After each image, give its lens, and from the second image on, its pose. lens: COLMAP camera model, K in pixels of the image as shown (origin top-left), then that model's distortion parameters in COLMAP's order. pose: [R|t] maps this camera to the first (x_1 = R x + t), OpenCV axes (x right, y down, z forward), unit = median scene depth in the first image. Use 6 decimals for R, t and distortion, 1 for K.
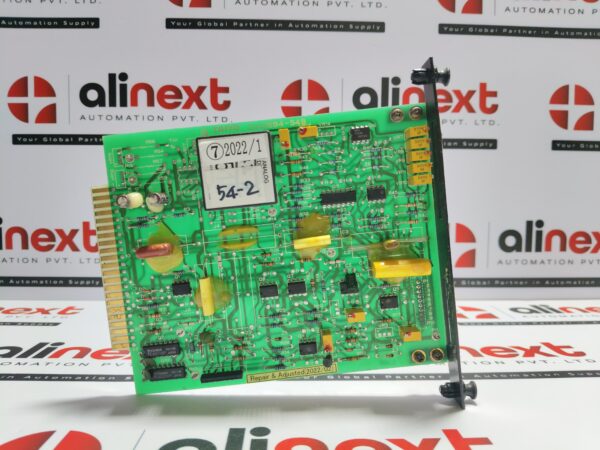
lens RADIAL K [[444.2, 0, 301.4], [0, 444.2, 230.2], [0, 0, 1]] dist [0.032154, -0.100676]
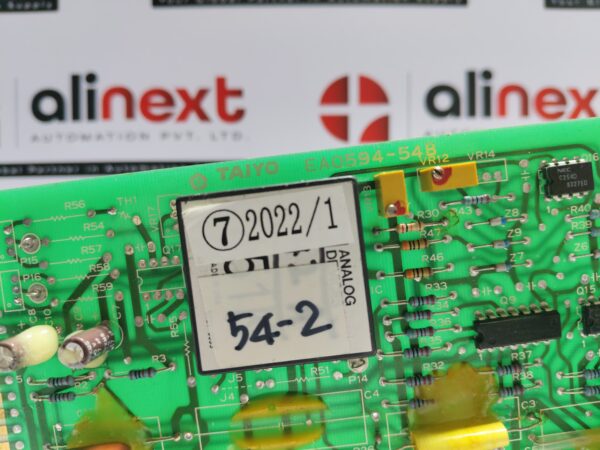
lens RADIAL K [[467.4, 0, 300.0], [0, 467.4, 225.0], [0, 0, 1]] dist [0.003734, -0.075332]
pose [[0.999375, -0.016303, -0.031362, -0.109588], [0.015102, 0.999158, -0.038151, -0.162836], [0.031958, 0.037653, 0.998780, 0.573329]]
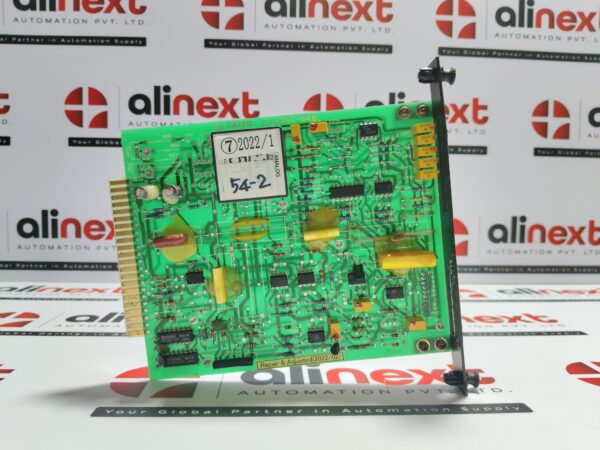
lens RADIAL K [[451.7, 0, 312.8], [0, 451.7, 224.7], [0, 0, 1]] dist [-0.000472, -0.051506]
pose [[0.999883, 0.008226, 0.012862, -0.010141], [-0.008293, 0.999952, 0.005171, -0.000242], [-0.012819, -0.005277, 0.999904, -0.057010]]
